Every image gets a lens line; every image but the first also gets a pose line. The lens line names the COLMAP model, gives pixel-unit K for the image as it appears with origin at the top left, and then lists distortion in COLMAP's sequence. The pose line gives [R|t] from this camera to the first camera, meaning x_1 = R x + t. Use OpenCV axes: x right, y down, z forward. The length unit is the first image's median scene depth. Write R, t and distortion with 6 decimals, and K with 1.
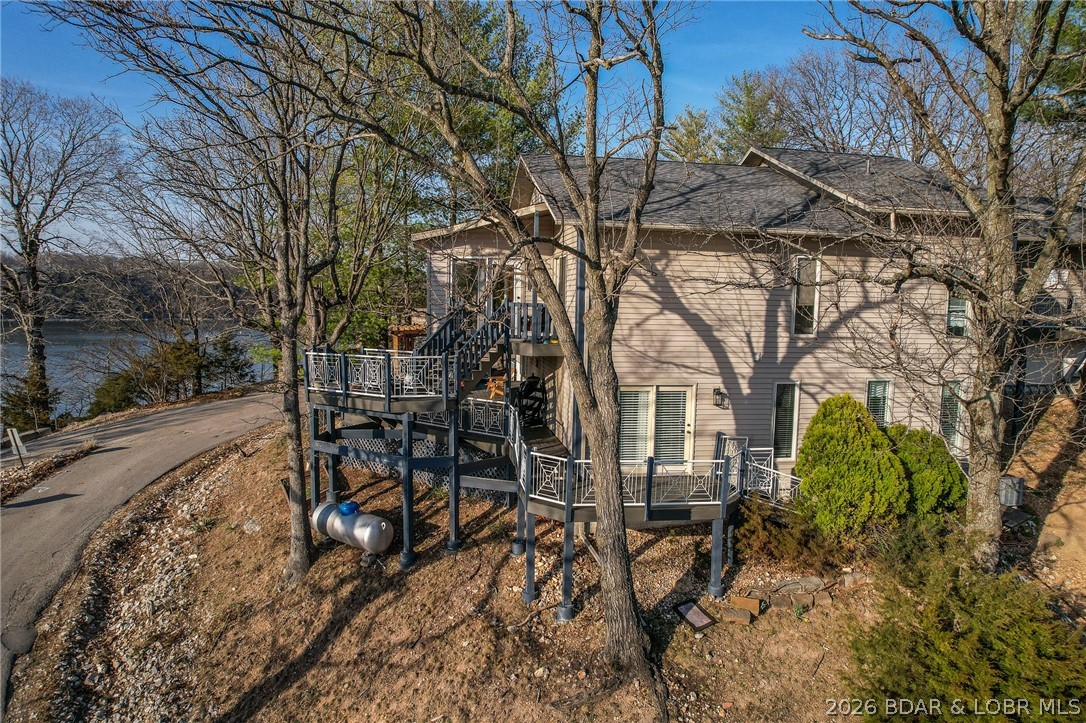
lens RADIAL K [[693.5, 0, 544.4], [0, 693.5, 365.5], [0, 0, 1]] dist [-0.080641, 0.075809]
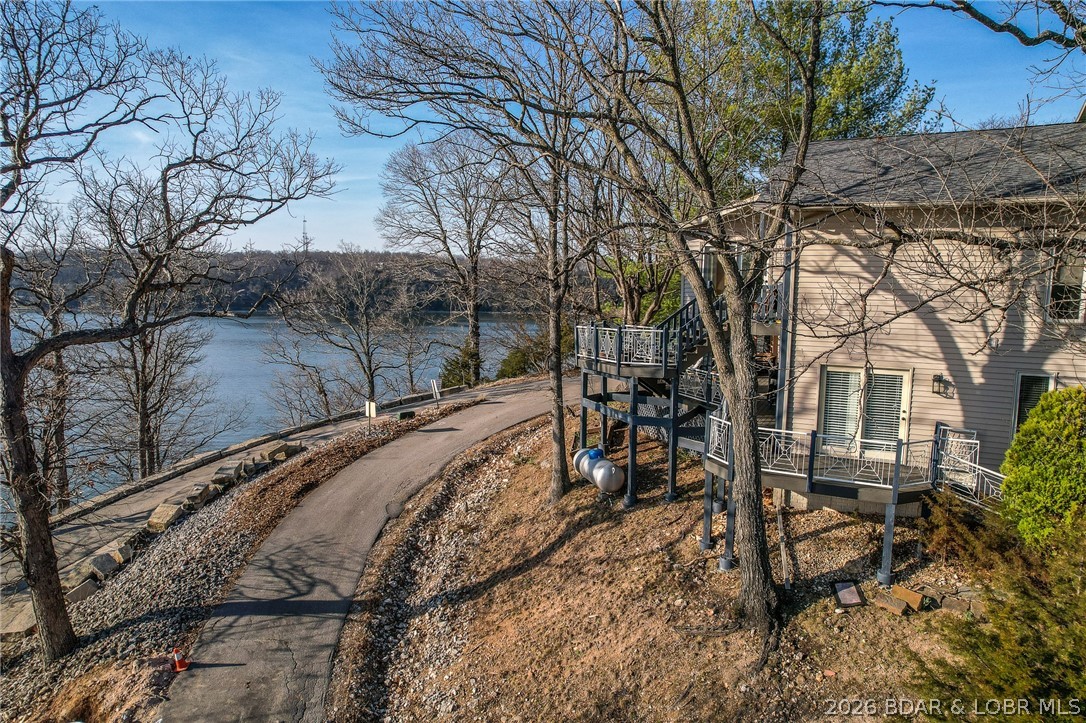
lens RADIAL K [[693.5, 0, 544.4], [0, 693.5, 365.5], [0, 0, 1]] dist [-0.080641, 0.075809]
pose [[0.813234, 0.057447, -0.579094, 0.350813], [-0.056306, 0.998214, 0.019954, 0.032347], [0.579206, 0.016379, 0.815017, -0.057542]]
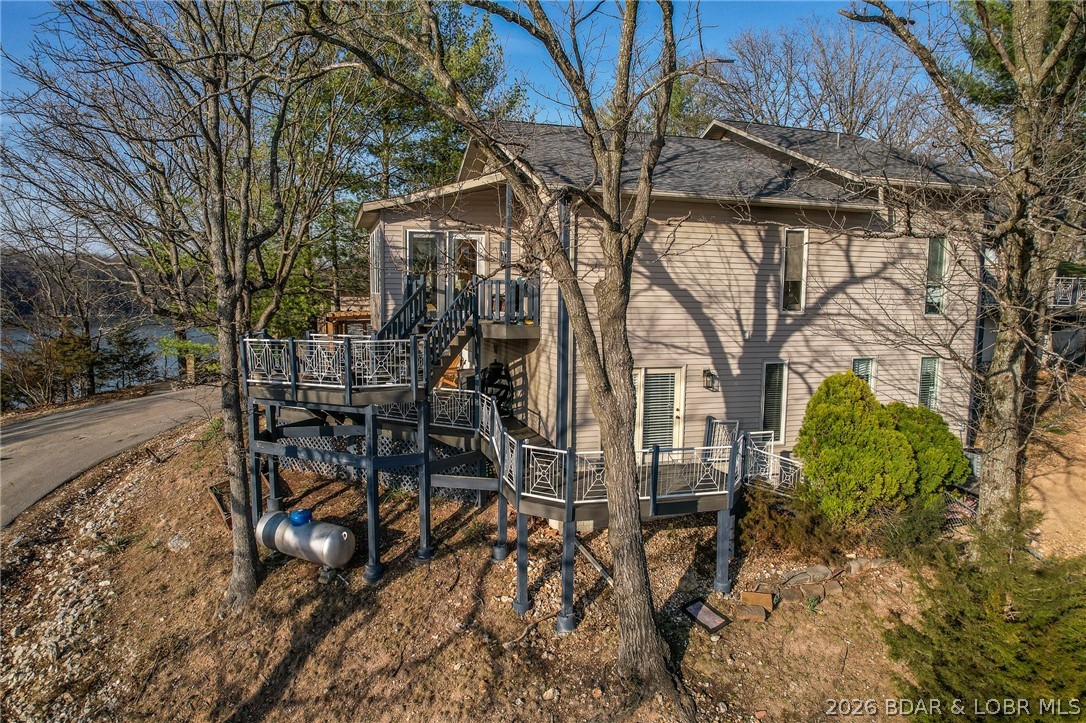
lens RADIAL K [[693.5, 0, 544.4], [0, 693.5, 365.5], [0, 0, 1]] dist [-0.080641, 0.075809]
pose [[0.990602, -0.021661, 0.135047, -0.094734], [0.020139, 0.999717, 0.012625, 0.011470], [-0.135282, -0.009786, 0.990759, 0.104303]]
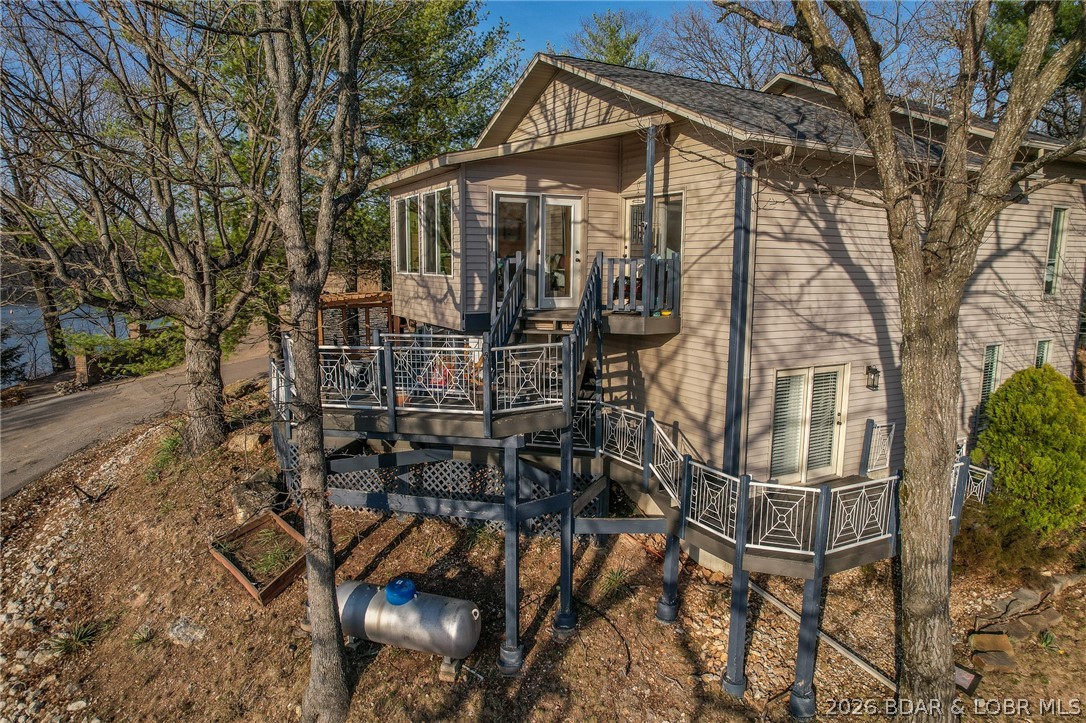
lens RADIAL K [[713.0, 0, 547.4], [0, 713.0, 359.1], [0, 0, 1]] dist [-0.070804, 0.079106]
pose [[0.948483, -0.060985, 0.310903, -0.349757], [0.046095, 0.997421, 0.055023, -0.033045], [-0.313456, -0.037857, 0.948848, 0.360378]]
